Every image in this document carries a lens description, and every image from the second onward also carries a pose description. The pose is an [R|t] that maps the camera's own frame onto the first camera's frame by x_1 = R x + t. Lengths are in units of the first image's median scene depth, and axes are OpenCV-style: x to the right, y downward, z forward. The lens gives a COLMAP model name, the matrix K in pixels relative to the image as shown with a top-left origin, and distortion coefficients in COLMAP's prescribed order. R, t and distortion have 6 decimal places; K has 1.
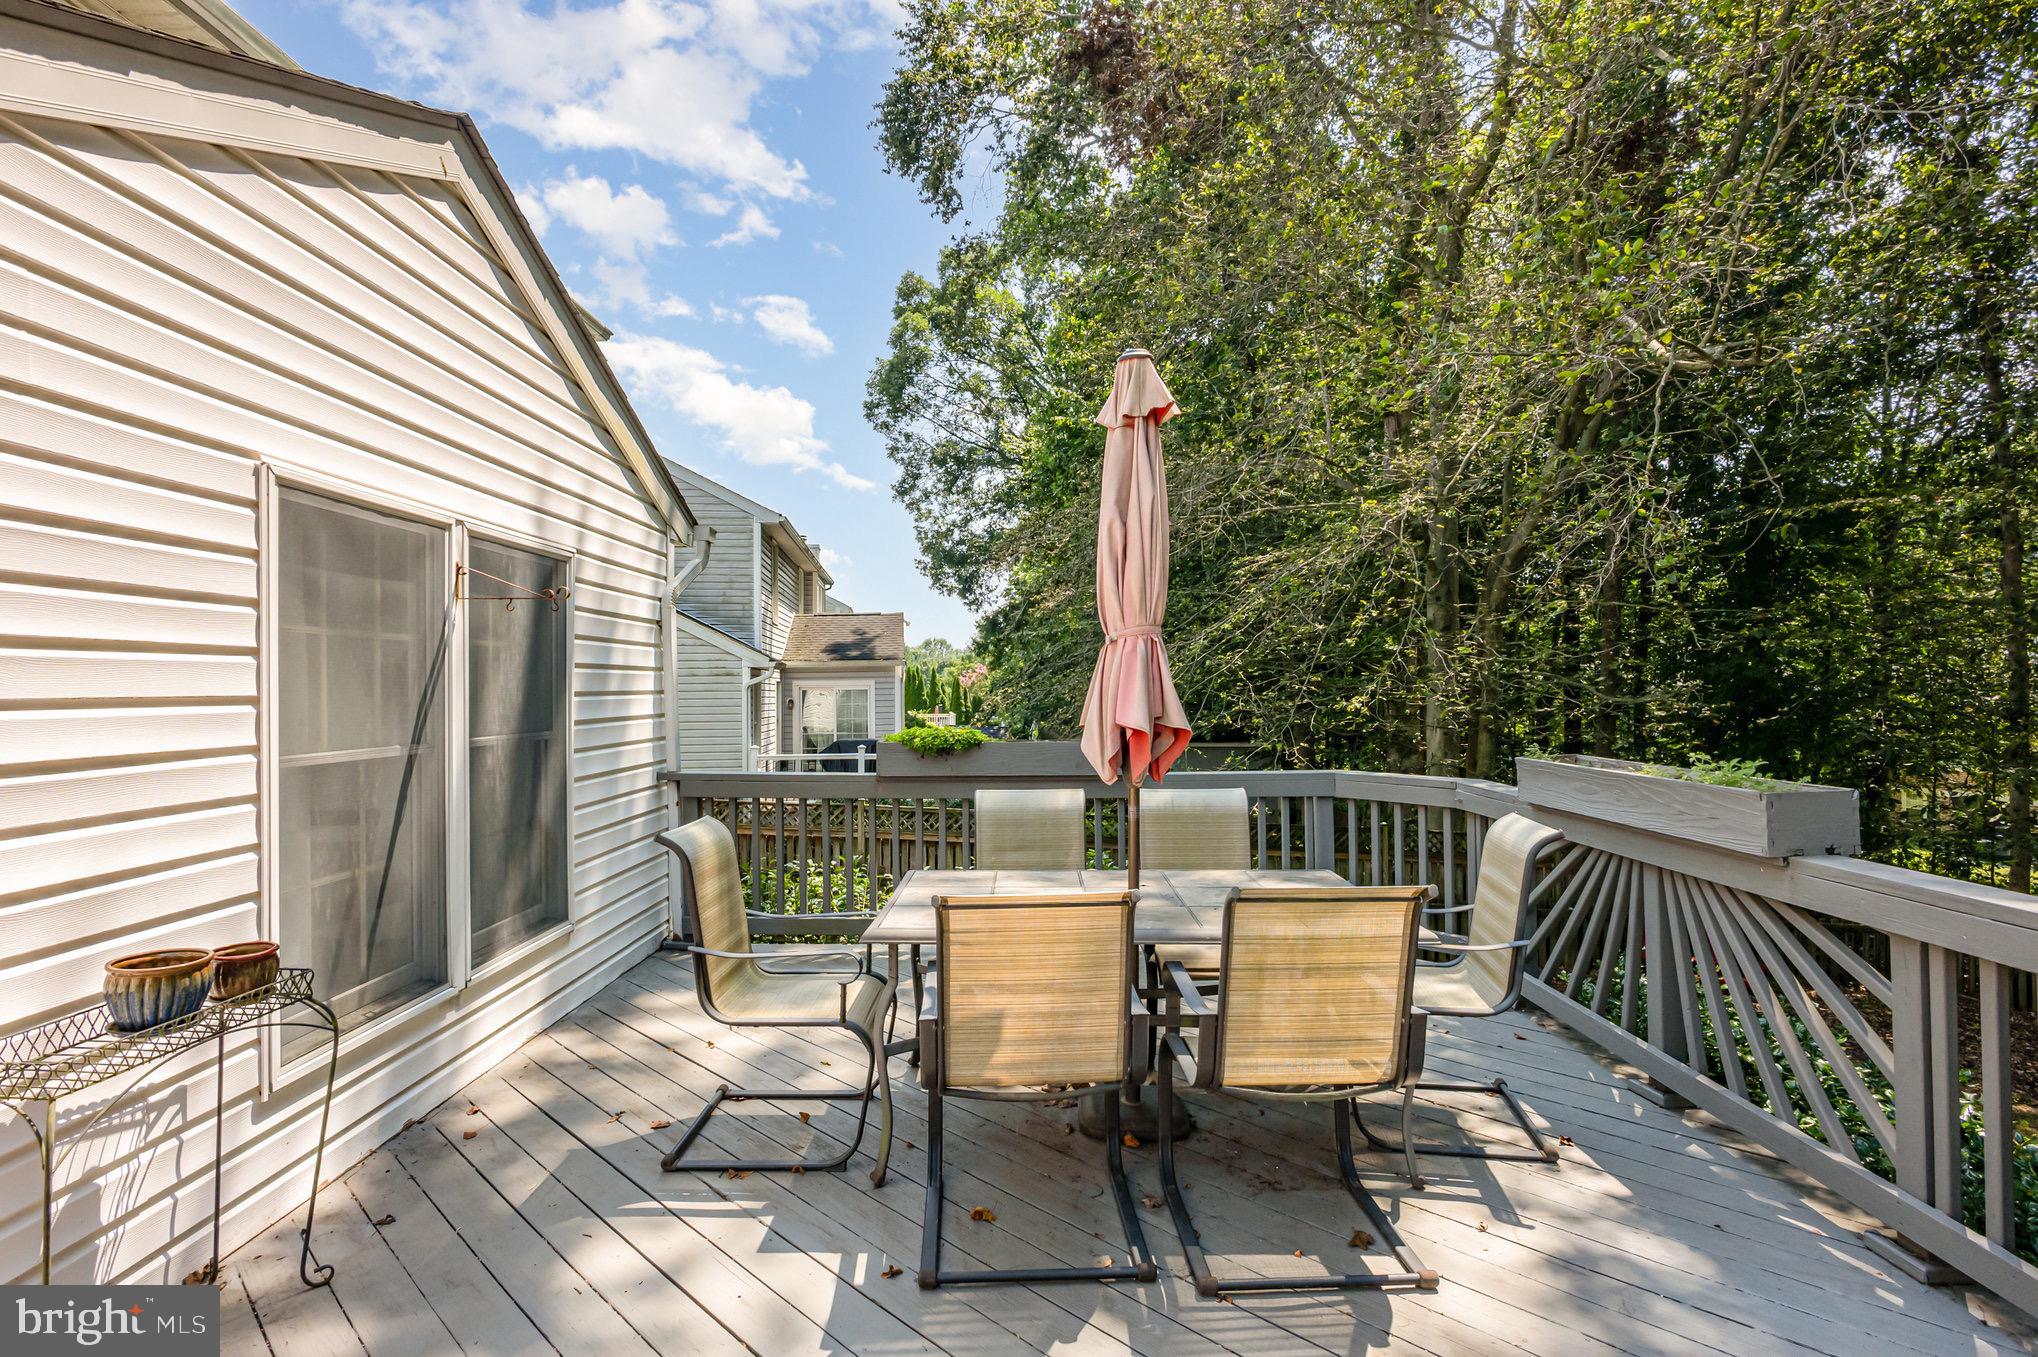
lens RADIAL K [[1039.9, 0, 1024.2], [0, 1039.9, 667.0], [0, 0, 1]] dist [-0.004042, -0.001492]
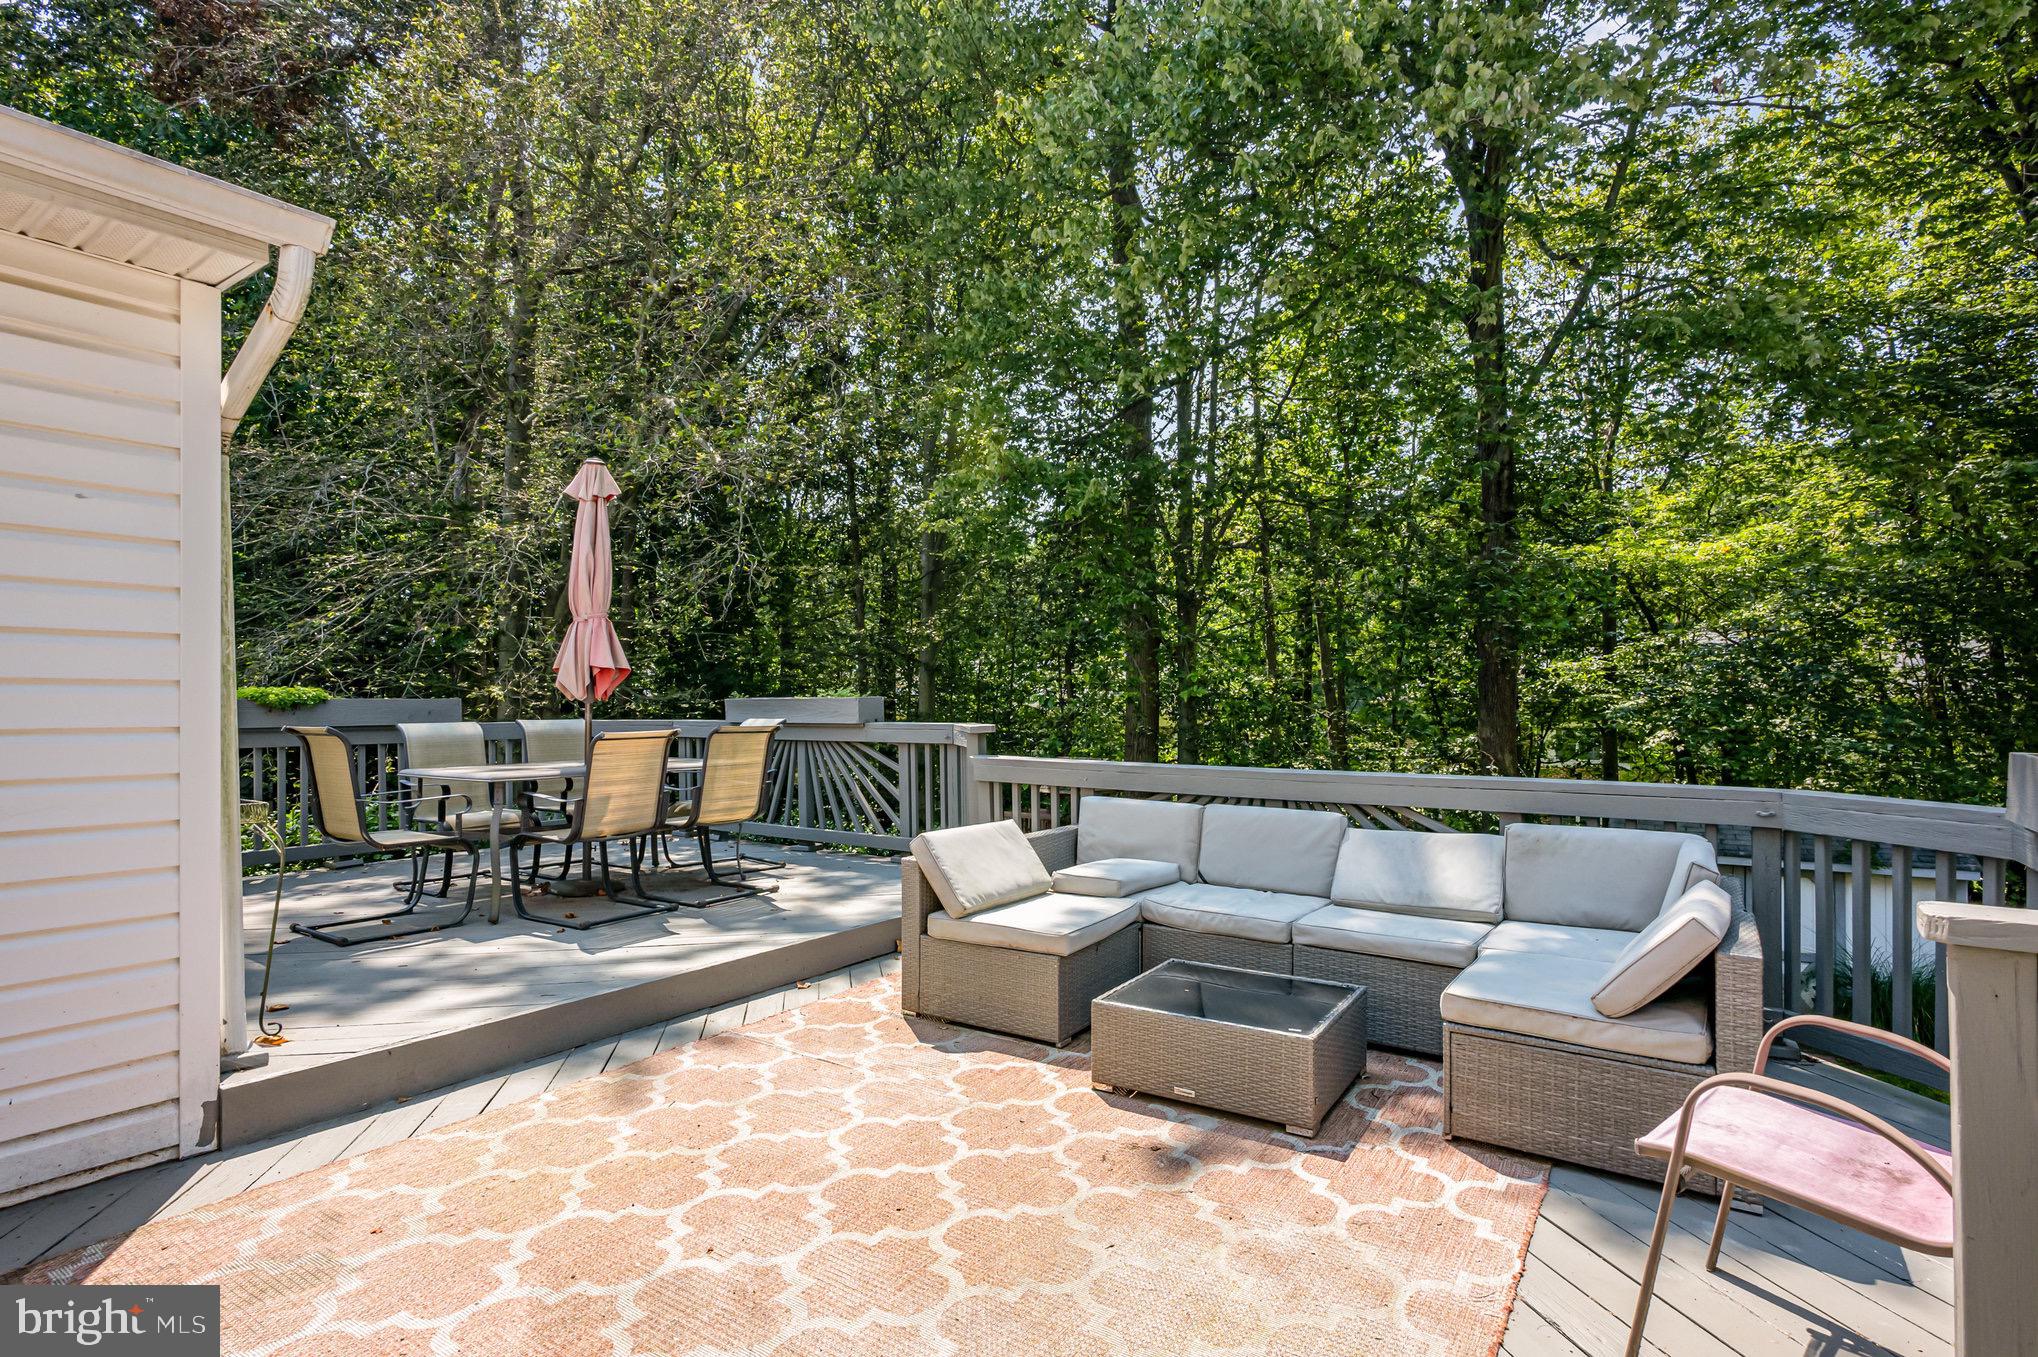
lens RADIAL K [[1039.9, 0, 1018.9], [0, 1039.9, 686.4], [0, 0, 1]] dist [-0.004042, -0.001492]
pose [[0.587127, -0.002067, 0.809492, -0.950705], [-0.004326, 0.999974, 0.005692, 0.078590], [-0.809483, -0.006844, 0.587103, -0.678913]]
